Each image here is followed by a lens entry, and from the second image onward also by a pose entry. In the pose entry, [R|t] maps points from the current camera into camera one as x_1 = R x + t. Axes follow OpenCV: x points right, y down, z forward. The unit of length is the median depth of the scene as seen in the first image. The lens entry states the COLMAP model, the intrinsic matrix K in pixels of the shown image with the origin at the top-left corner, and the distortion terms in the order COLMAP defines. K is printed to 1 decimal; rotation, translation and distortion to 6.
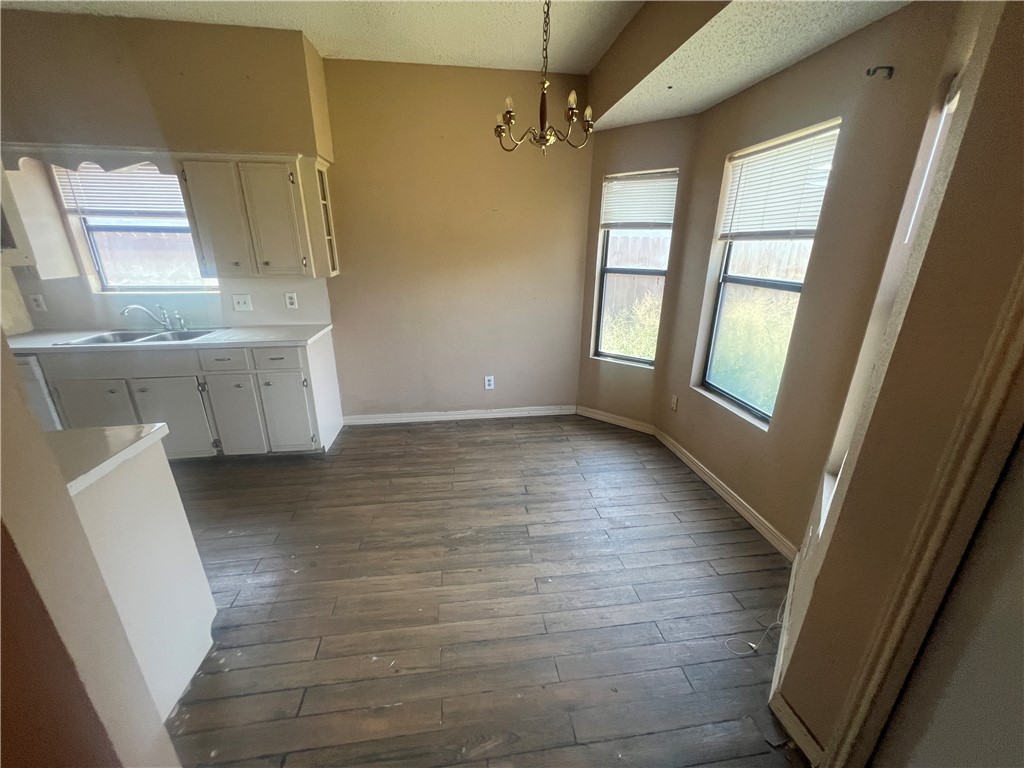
lens RADIAL K [[412.3, 0, 512.0], [0, 412.3, 384.0], [0, 0, 1]] dist [0.000549, 0.000308]
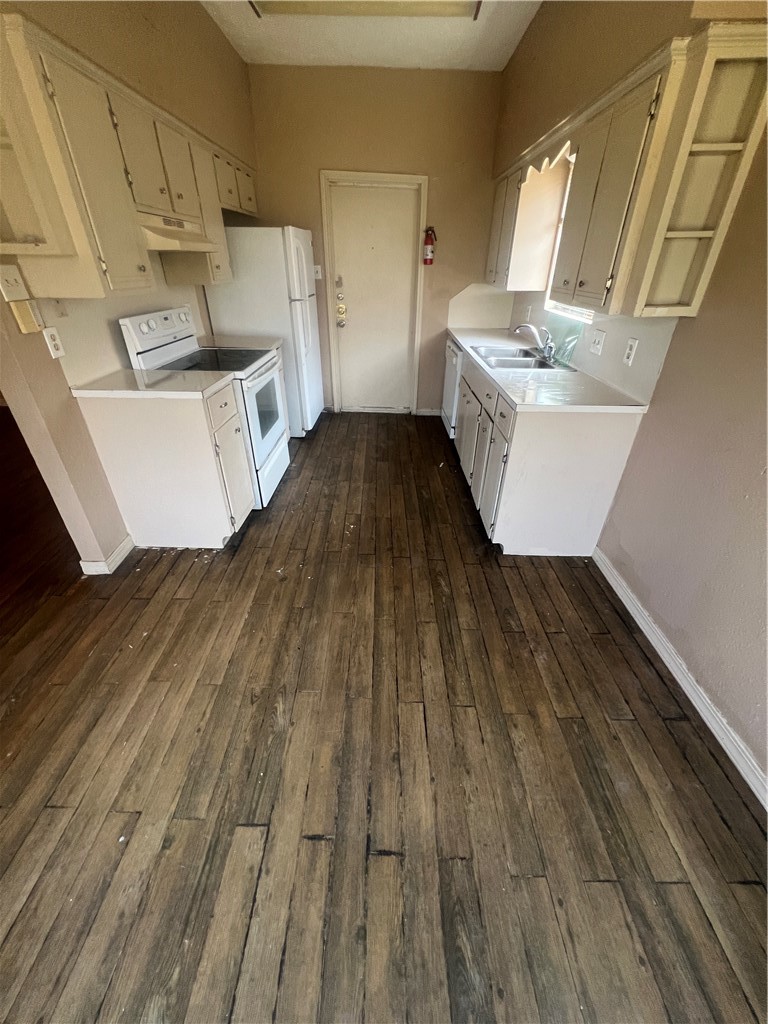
lens RADIAL K [[412.3, 0, 384.0], [0, 412.3, 512.0], [0, 0, 1]] dist [0.000549, 0.000308]
pose [[-0.153754, 0.509924, -0.846367, 0.235436], [-0.325353, 0.782662, 0.530647, -0.281581], [0.933009, 0.356957, 0.045568, 0.896056]]
